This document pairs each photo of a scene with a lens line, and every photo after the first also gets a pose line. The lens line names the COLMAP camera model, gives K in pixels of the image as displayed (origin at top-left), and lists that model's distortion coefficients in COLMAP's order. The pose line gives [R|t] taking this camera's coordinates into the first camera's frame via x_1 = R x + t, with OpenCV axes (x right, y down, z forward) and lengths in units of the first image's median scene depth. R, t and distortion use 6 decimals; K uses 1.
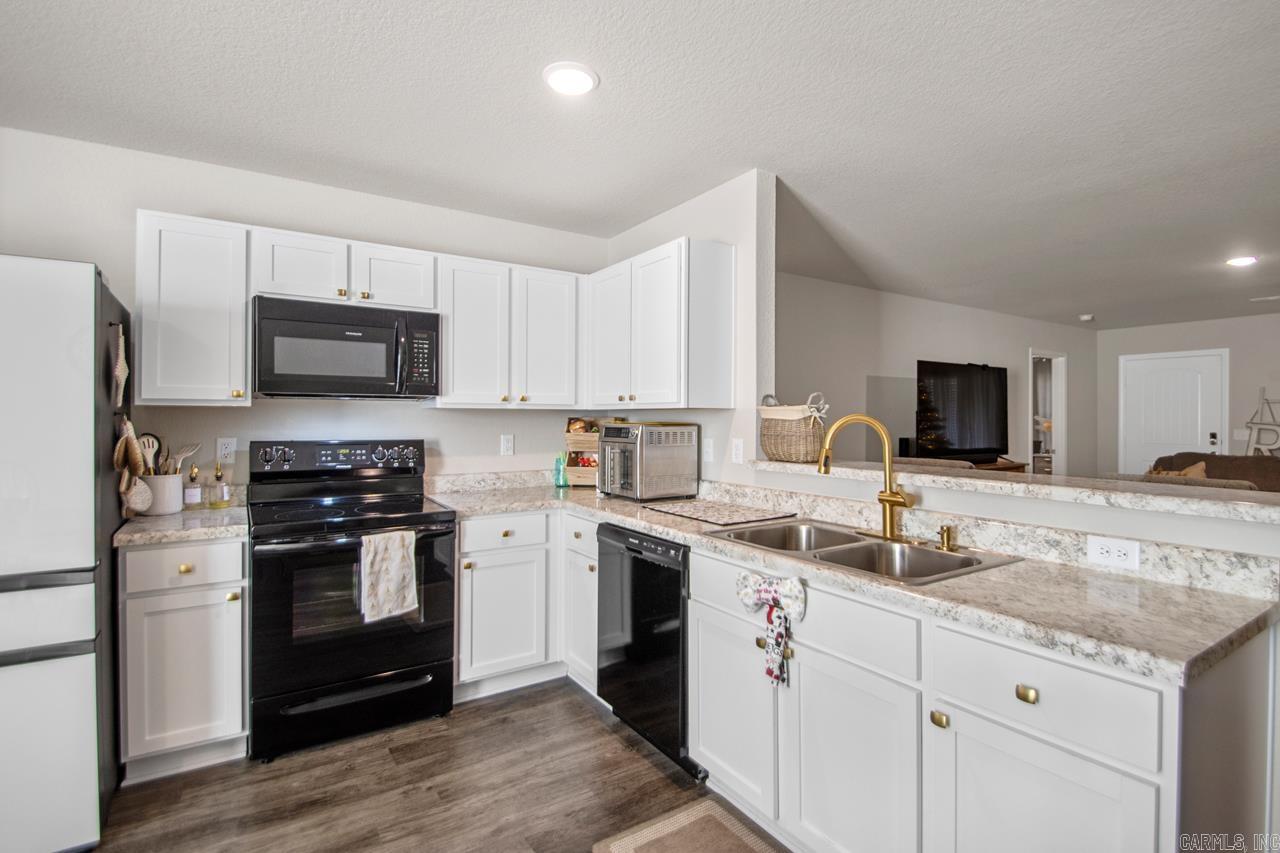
lens RADIAL K [[614.9, 0, 635.6], [0, 614.9, 421.2], [0, 0, 1]] dist [0.014087, -0.015523]
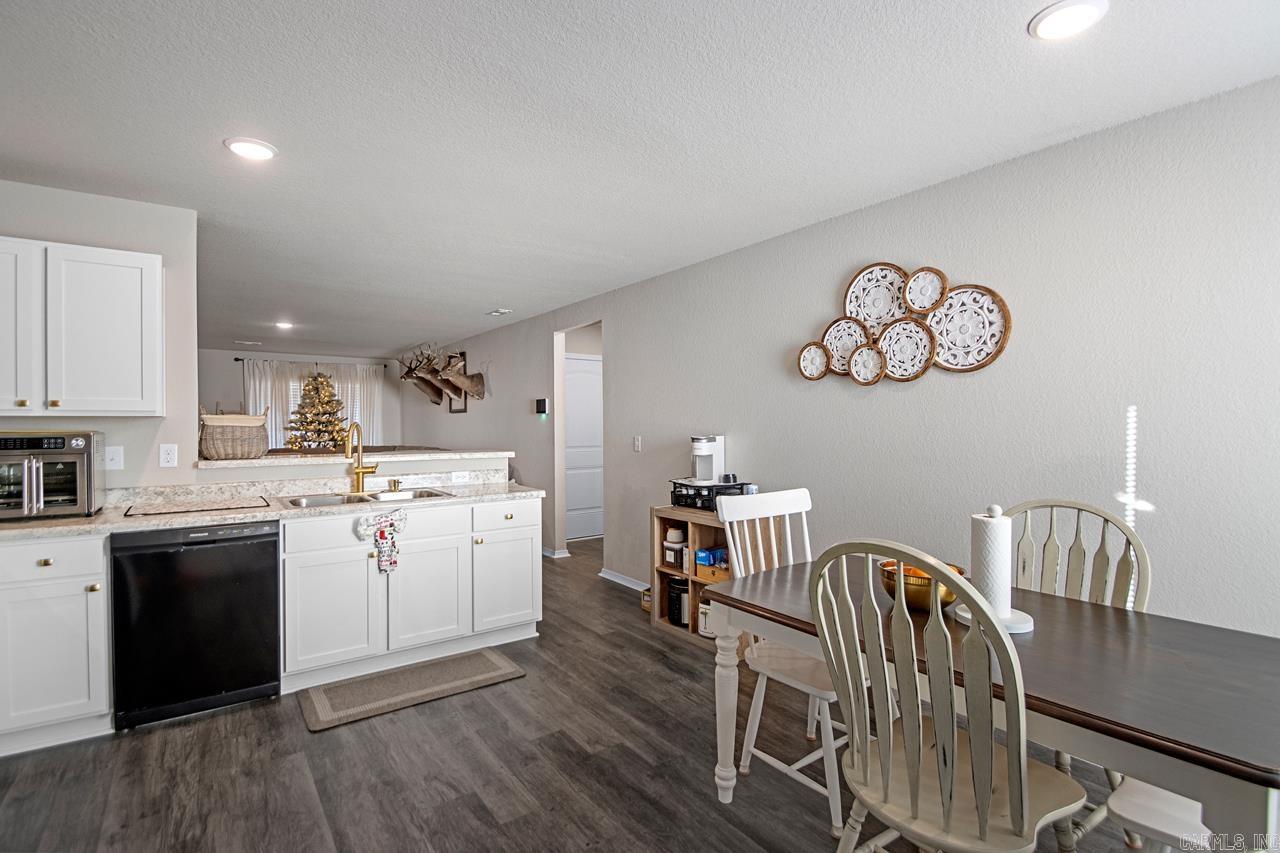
lens RADIAL K [[619.4, 0, 673.0], [0, 619.4, 427.4], [0, 0, 1]] dist [0.001924, -0.013493]
pose [[-0.085254, -0.010359, 0.996305, -1.058120], [0.009648, 0.999890, 0.011222, -0.005889], [-0.996313, 0.010569, -0.085145, 0.201573]]
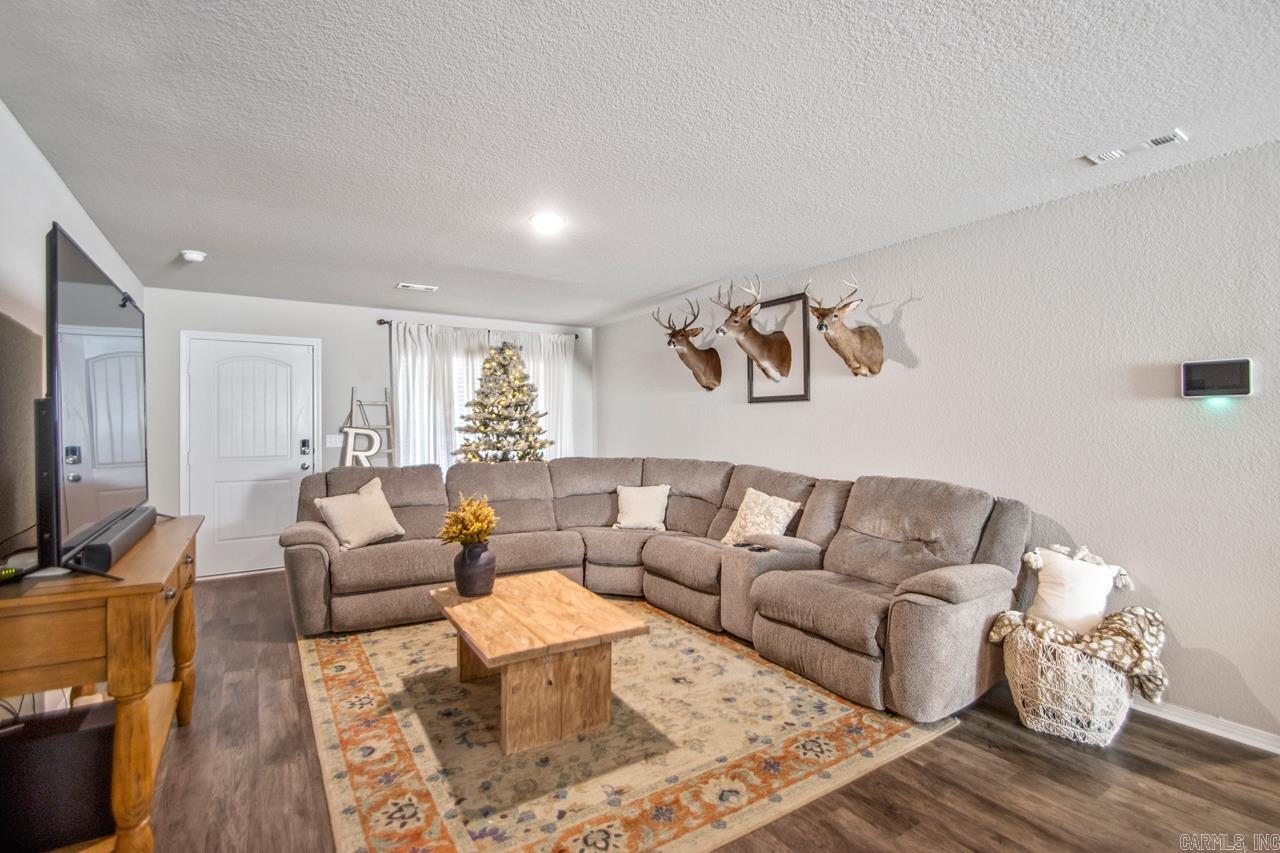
lens RADIAL K [[607.2, 0, 639.1], [0, 607.2, 395.0], [0, 0, 1]] dist [0.002523, -0.013933]
pose [[-0.001475, 0.047269, 0.998881, 0.311080], [0.006907, 0.998859, -0.047257, 0.001970], [-0.999975, 0.006830, -0.001800, 1.322506]]
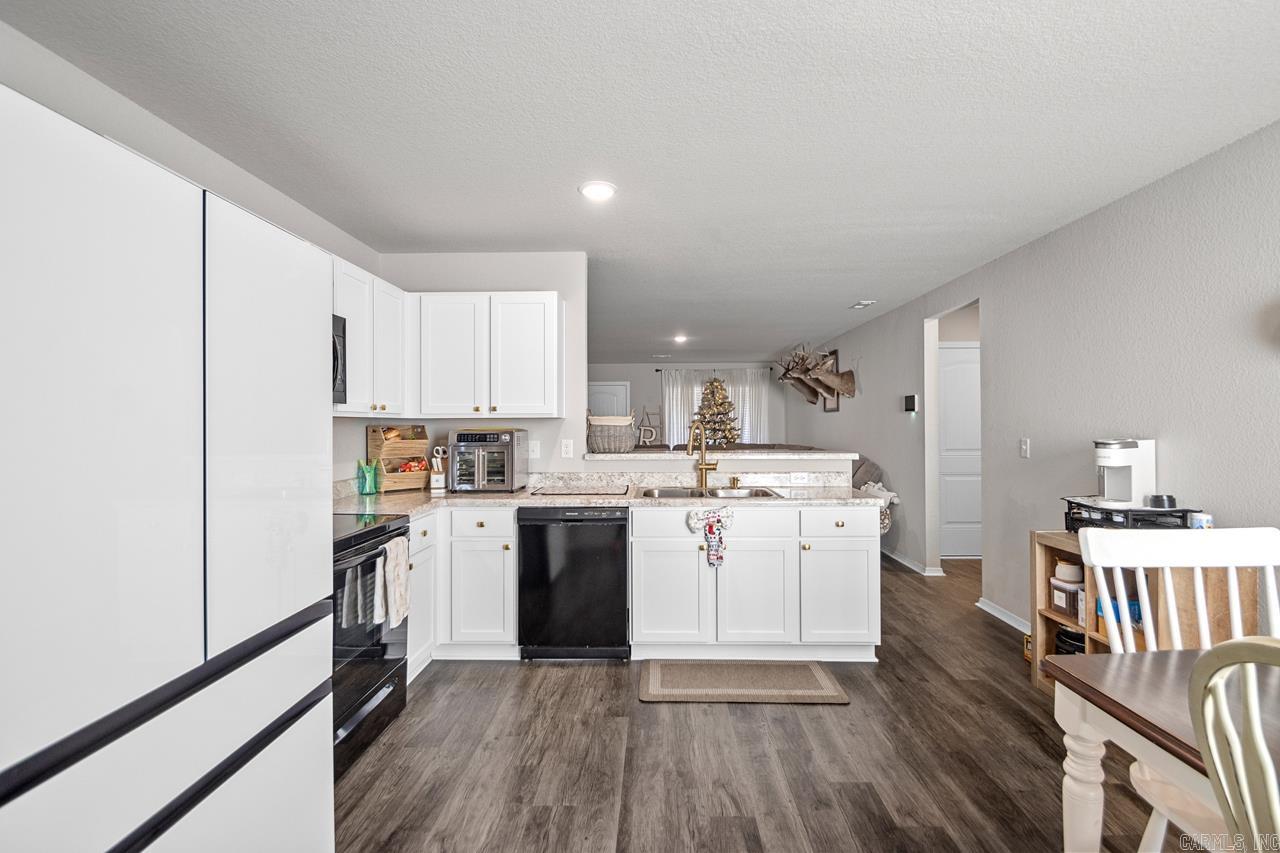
lens RADIAL K [[614.9, 0, 635.6], [0, 614.9, 421.2], [0, 0, 1]] dist [0.014087, -0.015523]
pose [[0.571111, -0.002662, 0.820868, -0.933524], [0.012402, 0.999909, -0.005385, -0.004441], [-0.820779, 0.013256, 0.571092, 0.076401]]
